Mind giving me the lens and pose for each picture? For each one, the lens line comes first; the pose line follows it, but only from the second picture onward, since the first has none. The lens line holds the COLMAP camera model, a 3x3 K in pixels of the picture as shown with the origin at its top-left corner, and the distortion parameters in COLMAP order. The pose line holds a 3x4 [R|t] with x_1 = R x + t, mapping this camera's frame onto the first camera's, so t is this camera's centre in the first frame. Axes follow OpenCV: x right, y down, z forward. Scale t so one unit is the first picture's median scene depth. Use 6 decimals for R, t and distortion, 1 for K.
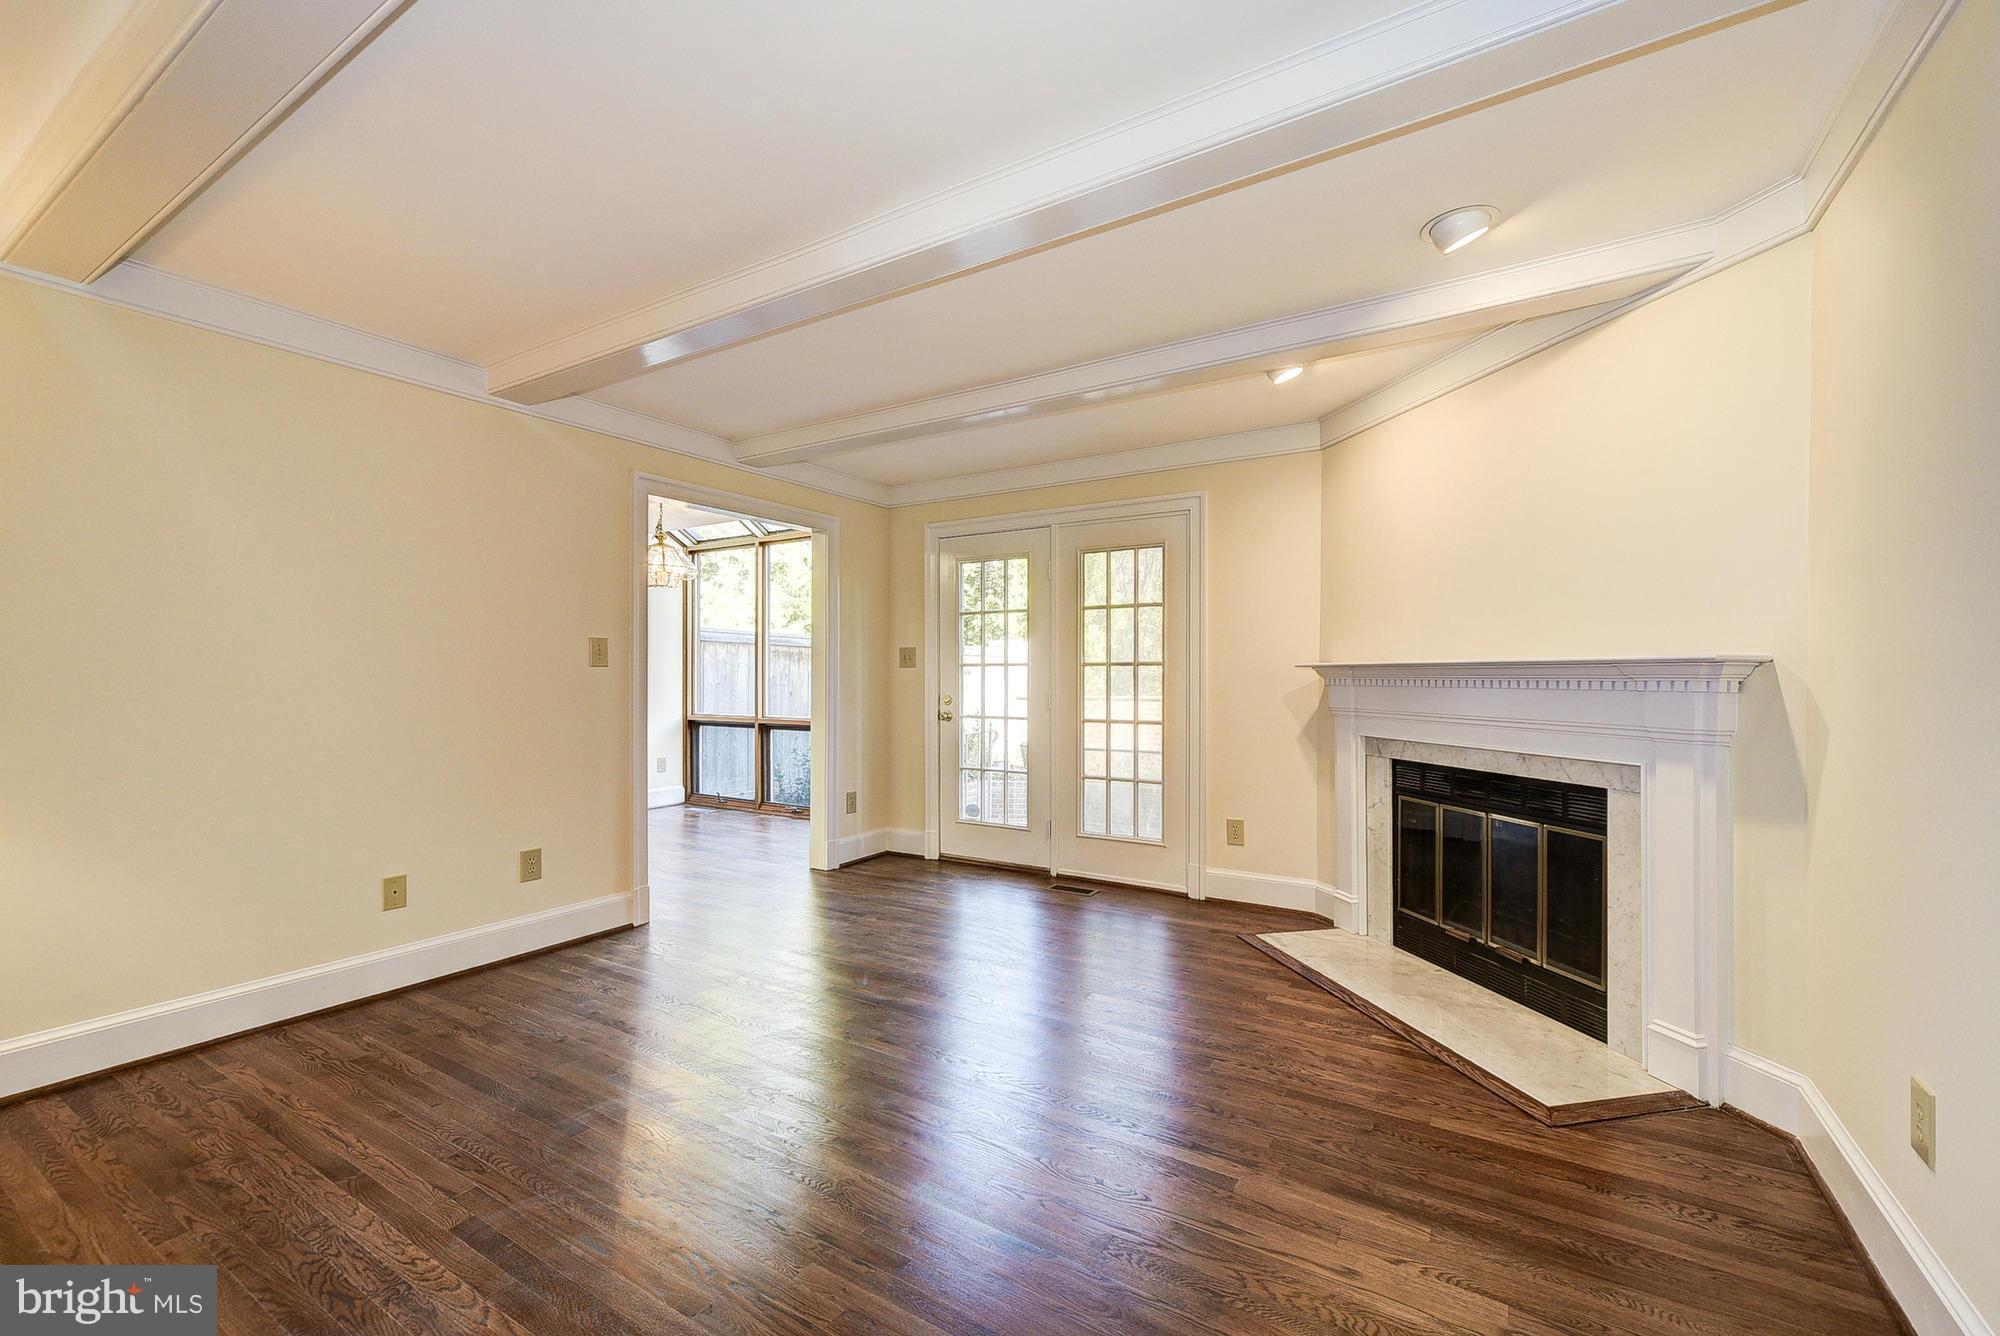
lens RADIAL K [[830.5, 0, 984.9], [0, 830.5, 671.3], [0, 0, 1]] dist [0.001561, 0.001222]
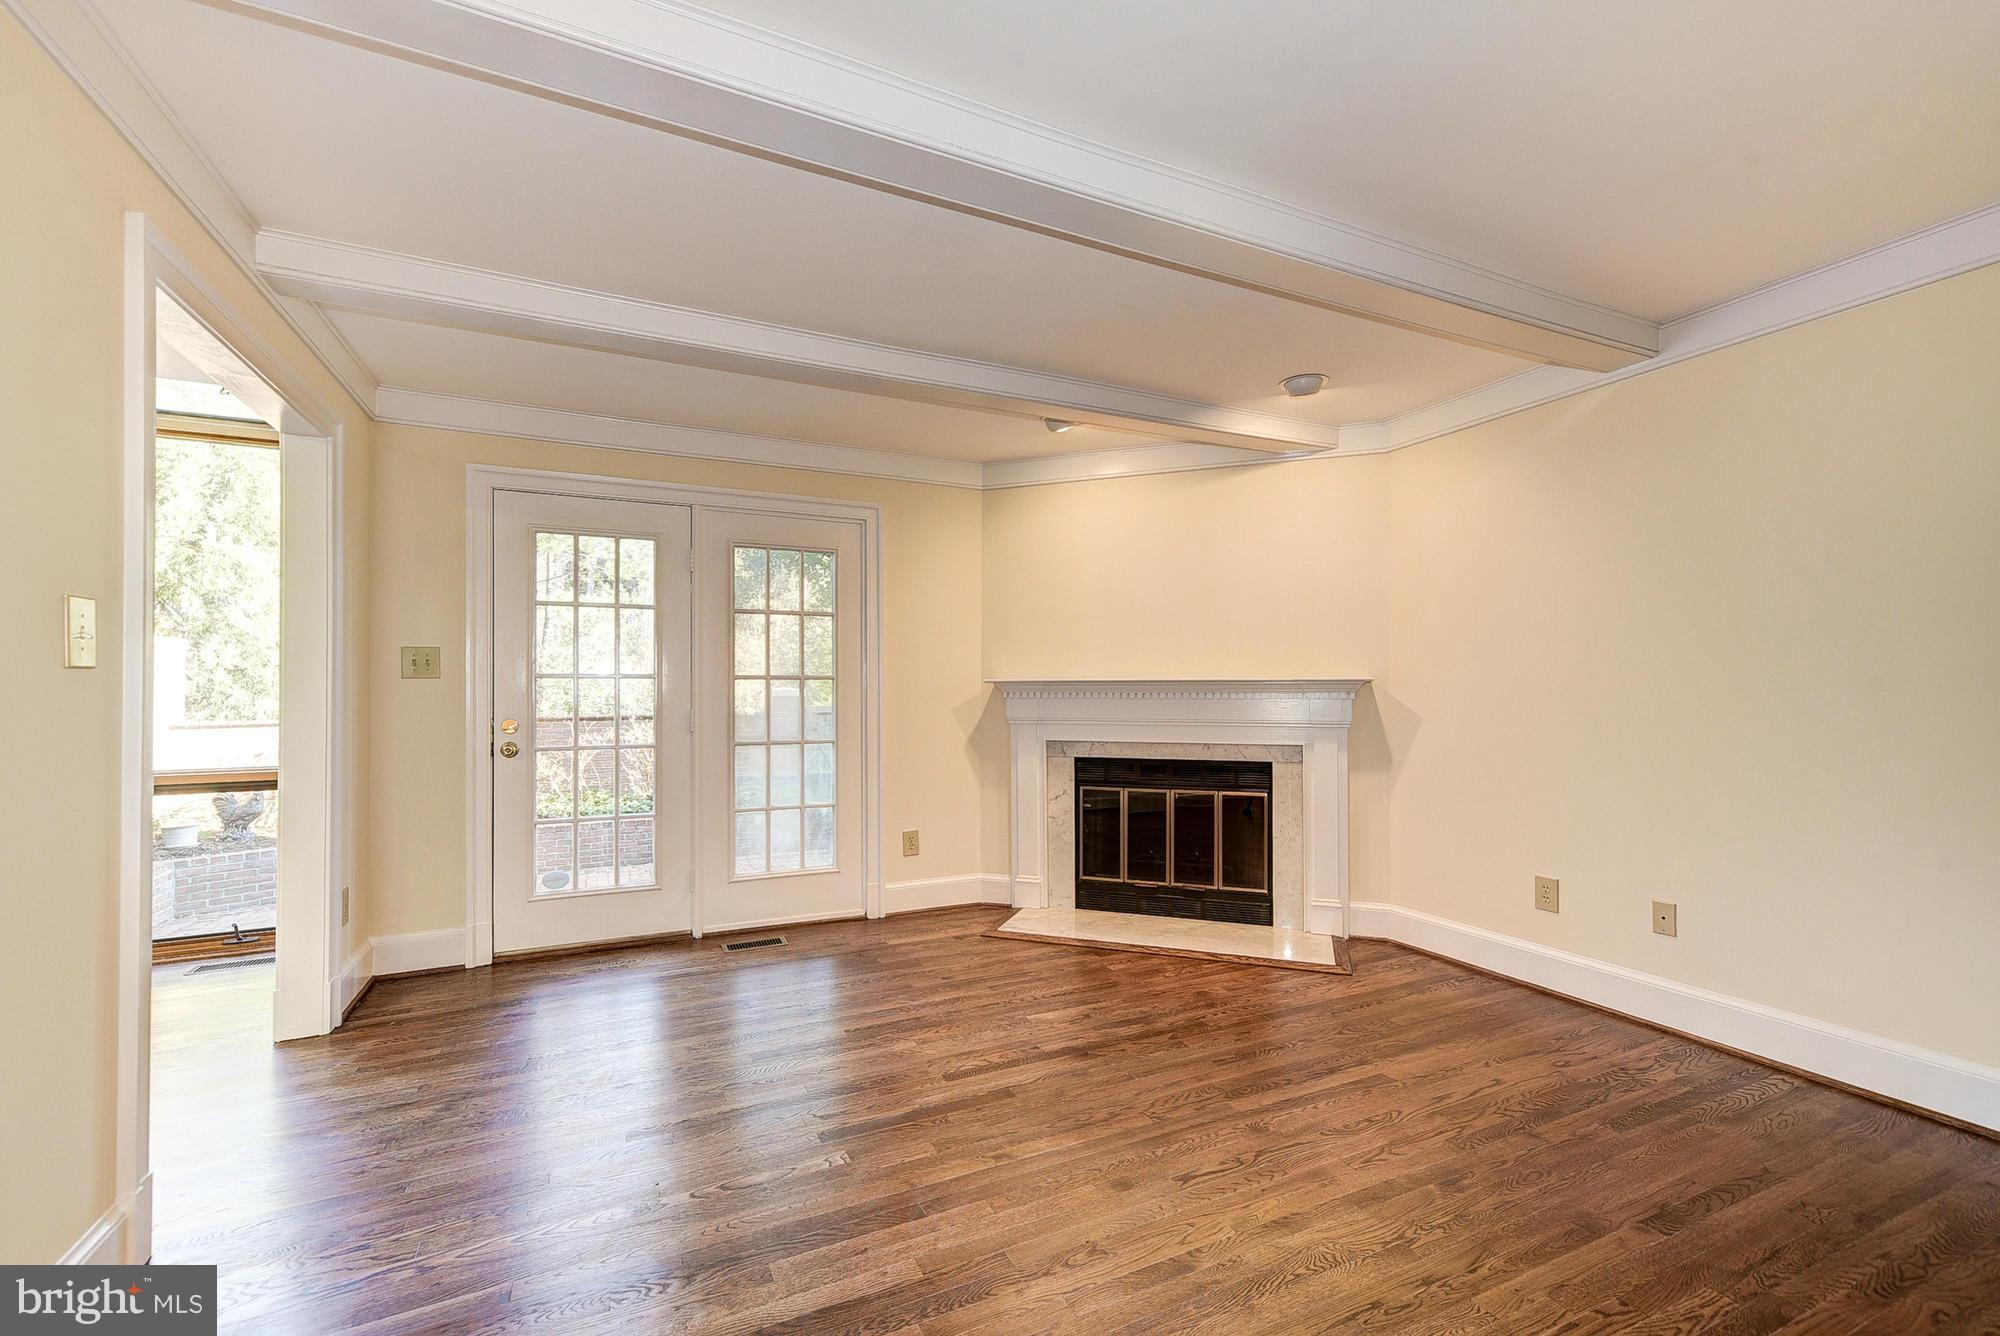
lens RADIAL K [[830.5, 0, 1006.8], [0, 830.5, 674.8], [0, 0, 1]] dist [0.001561, 0.001222]
pose [[0.530561, 0.013375, 0.847541, -0.571346], [-0.003906, 0.999903, -0.013335, -0.000716], [-0.847638, 0.003765, 0.530562, 0.400339]]
